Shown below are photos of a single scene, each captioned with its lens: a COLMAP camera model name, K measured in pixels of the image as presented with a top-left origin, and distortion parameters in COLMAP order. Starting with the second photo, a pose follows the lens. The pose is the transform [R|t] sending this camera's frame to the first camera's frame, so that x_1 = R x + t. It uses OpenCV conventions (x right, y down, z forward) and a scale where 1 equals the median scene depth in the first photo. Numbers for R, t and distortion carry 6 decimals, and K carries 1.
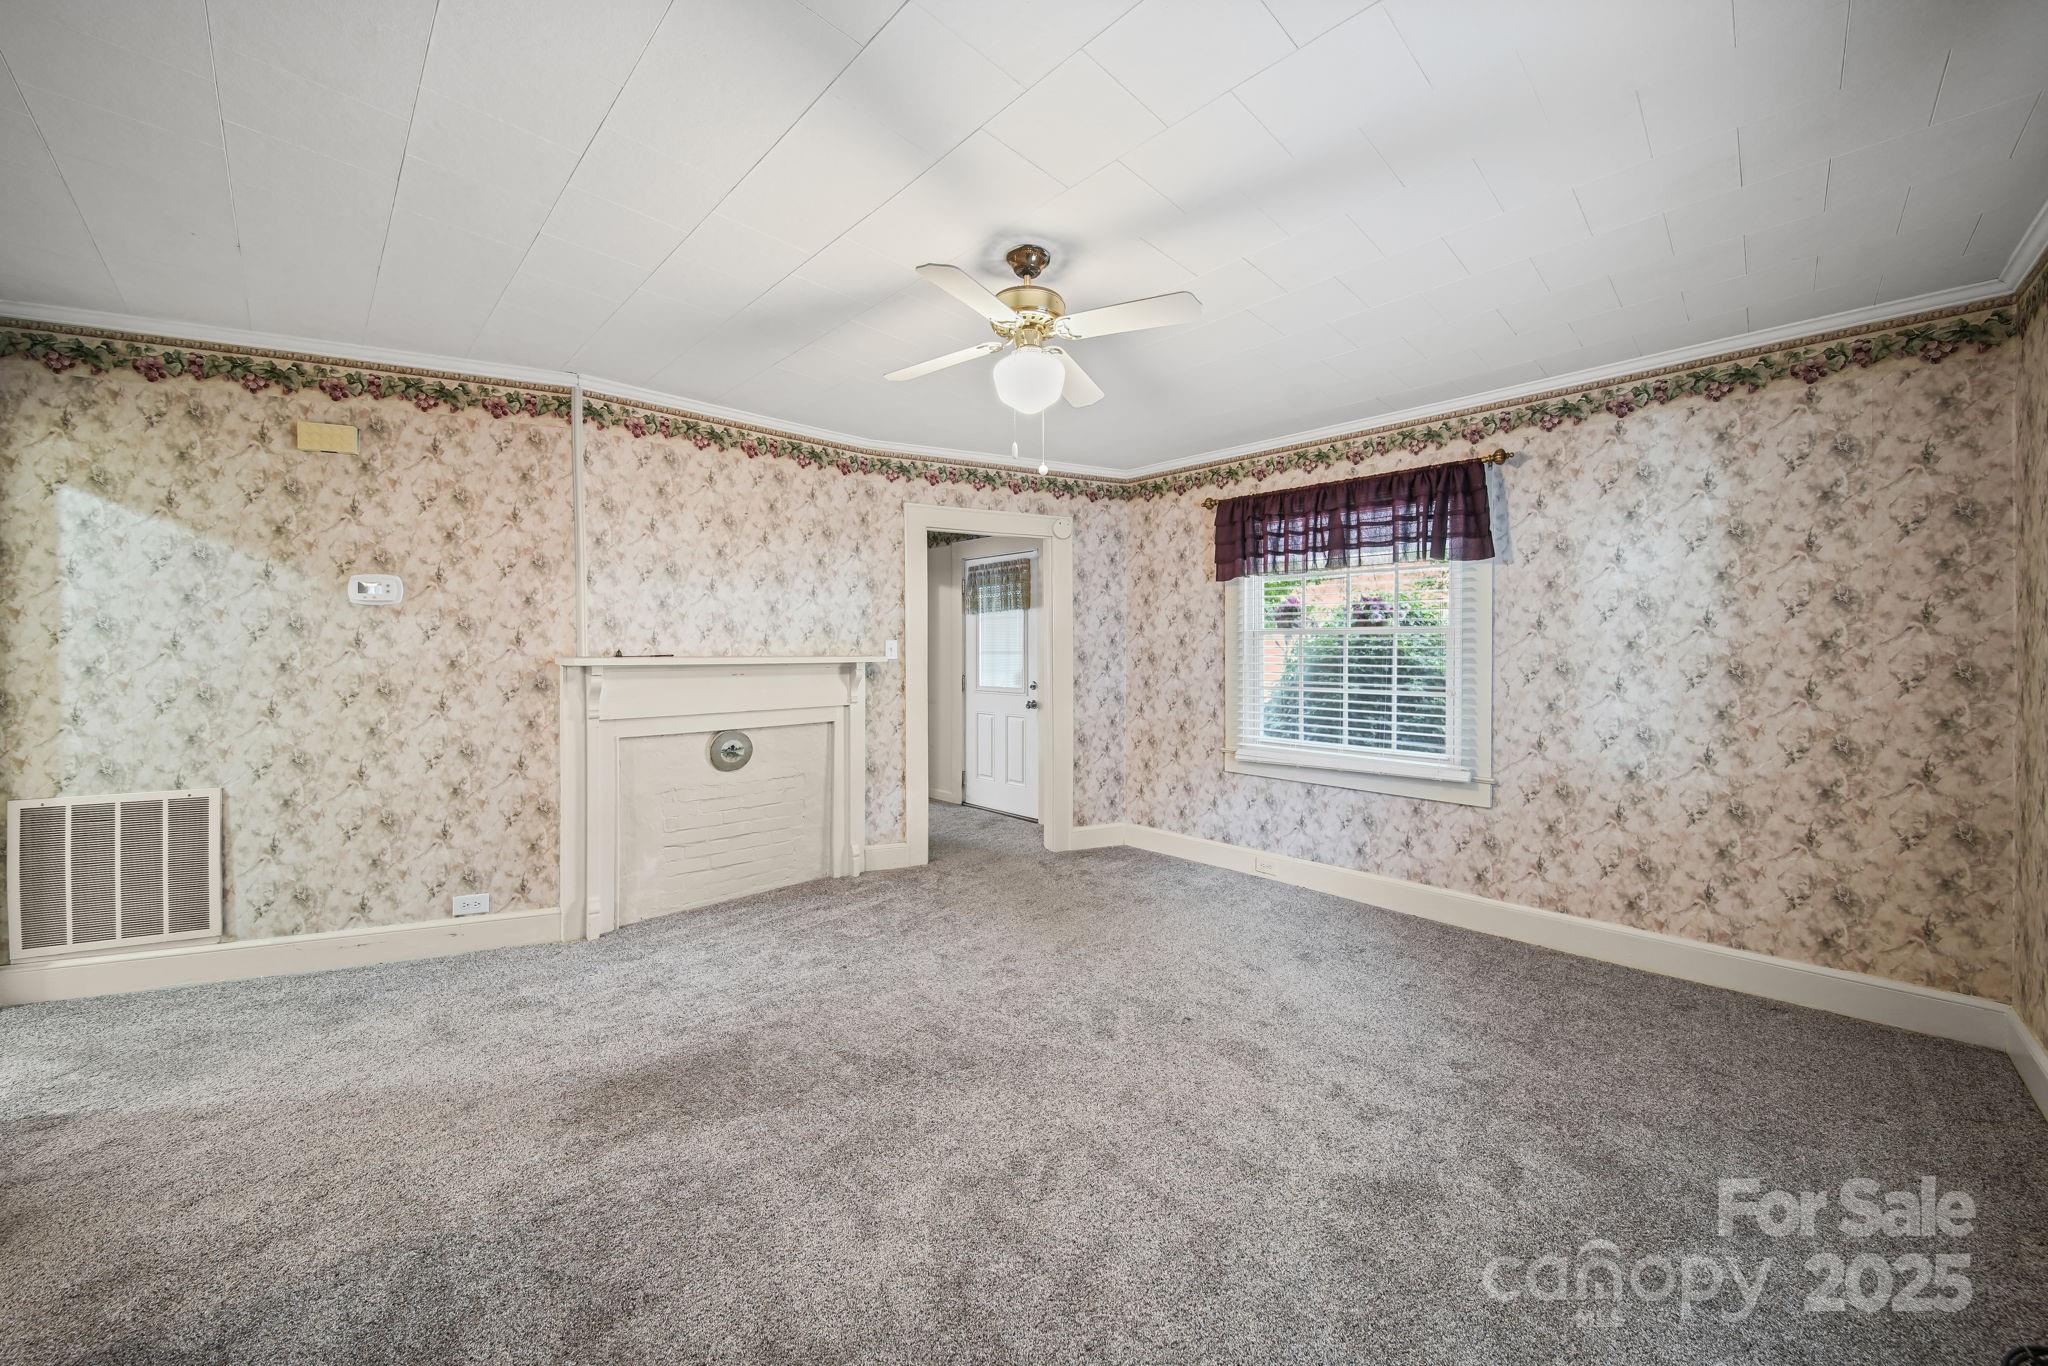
lens RADIAL K [[721.4, 0, 1024.1], [0, 721.4, 679.2], [0, 0, 1]] dist [0.000667, 0.000002]
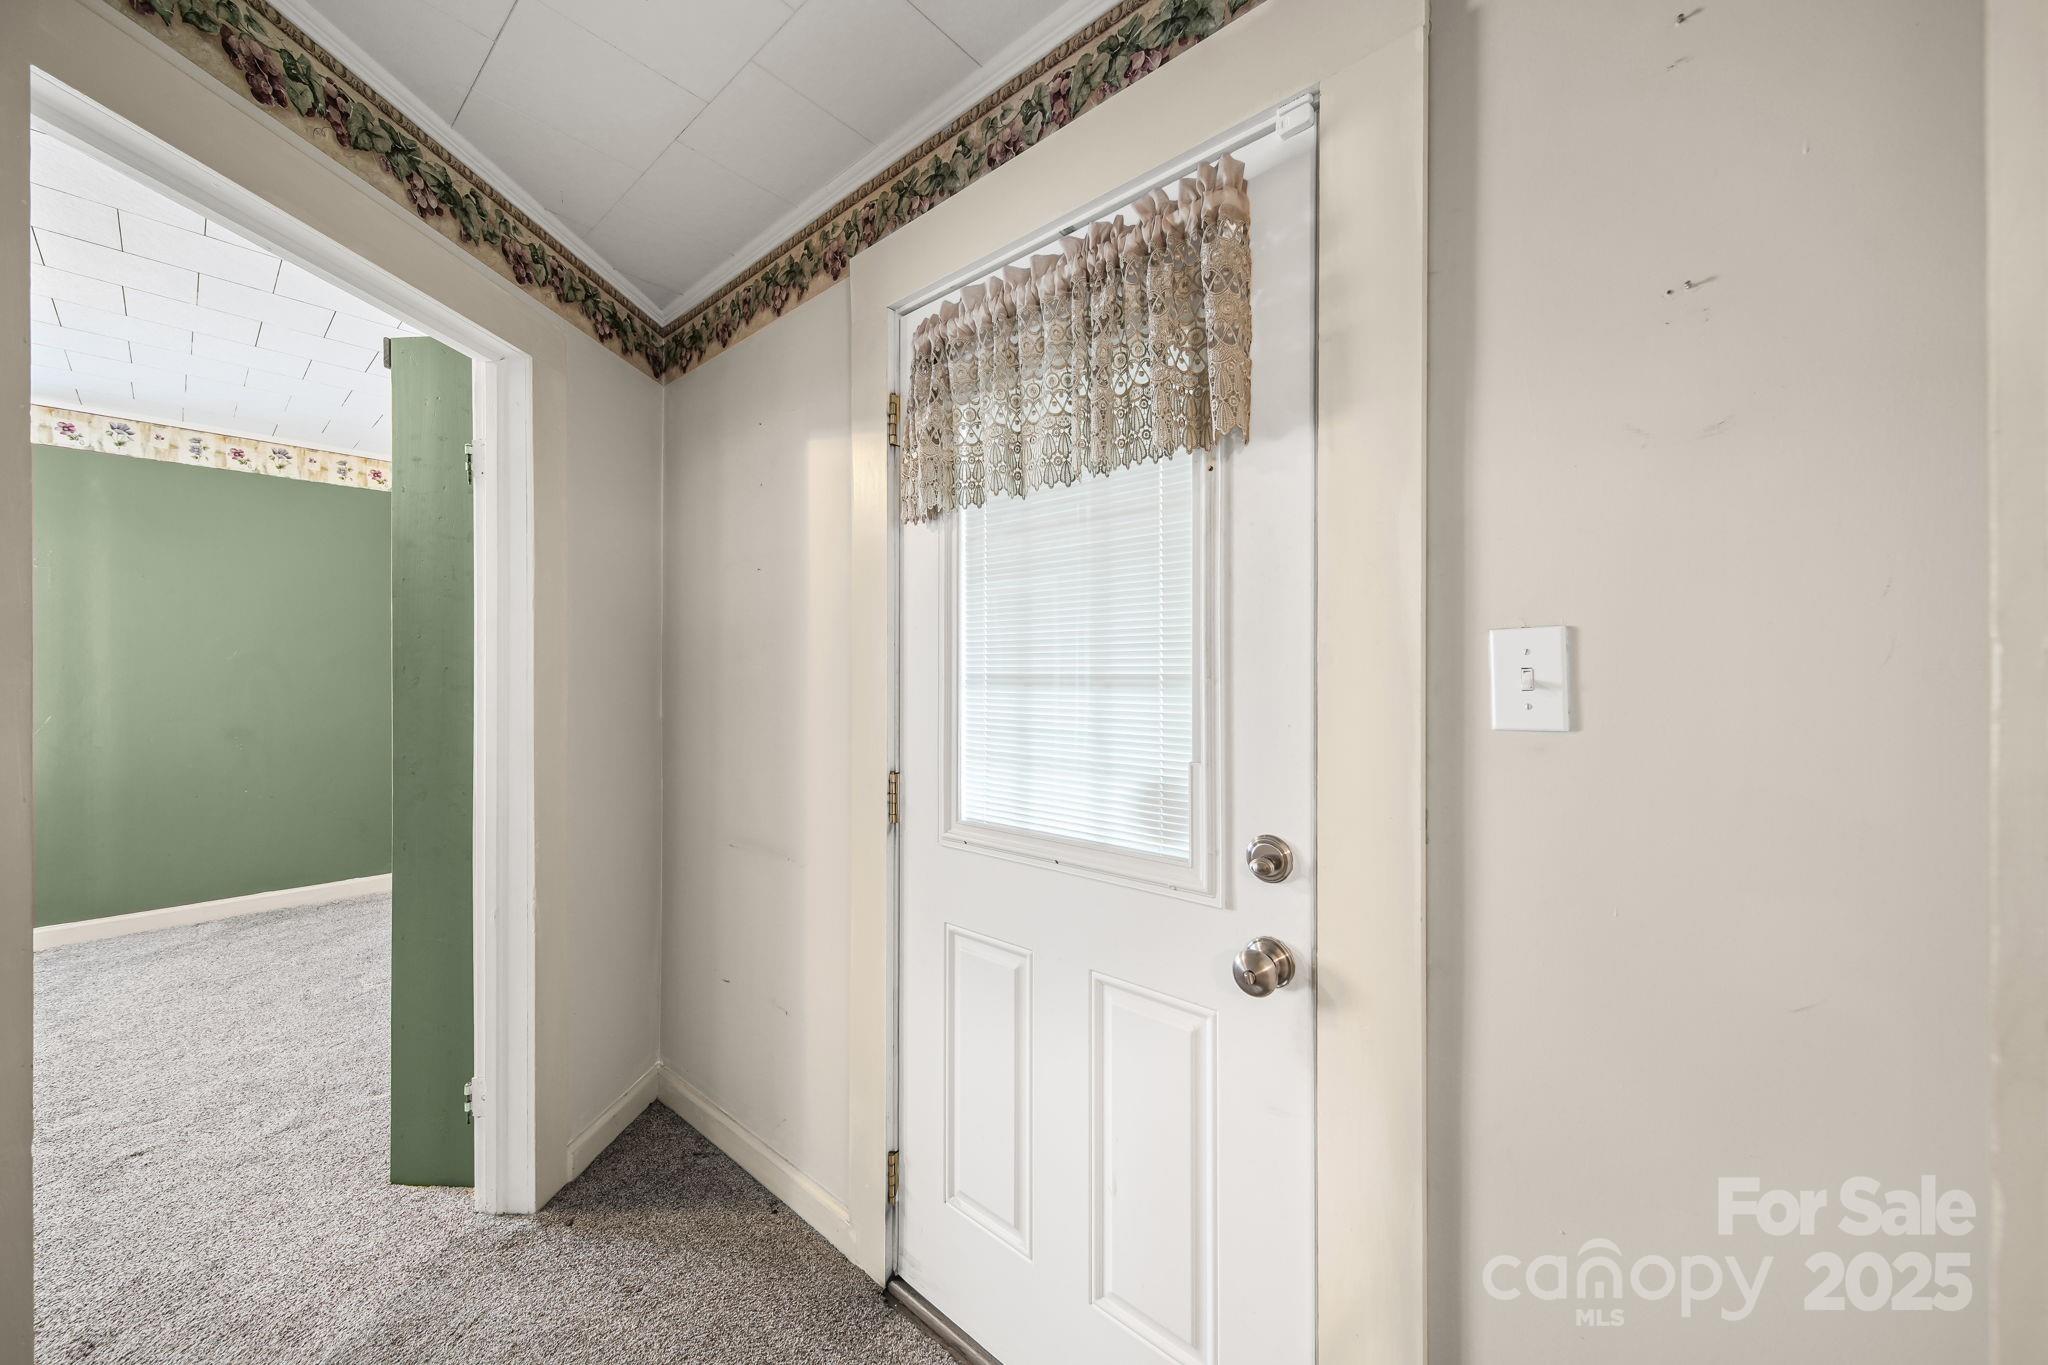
lens RADIAL K [[721.4, 0, 1024.1], [0, 721.4, 678.7], [0, 0, 1]] dist [0.000667, 0.000002]
pose [[0.996781, 0.001547, 0.080159, -0.061061], [0.001006, 0.999494, -0.031802, -0.029877], [-0.080168, 0.031780, 0.996275, 0.775012]]
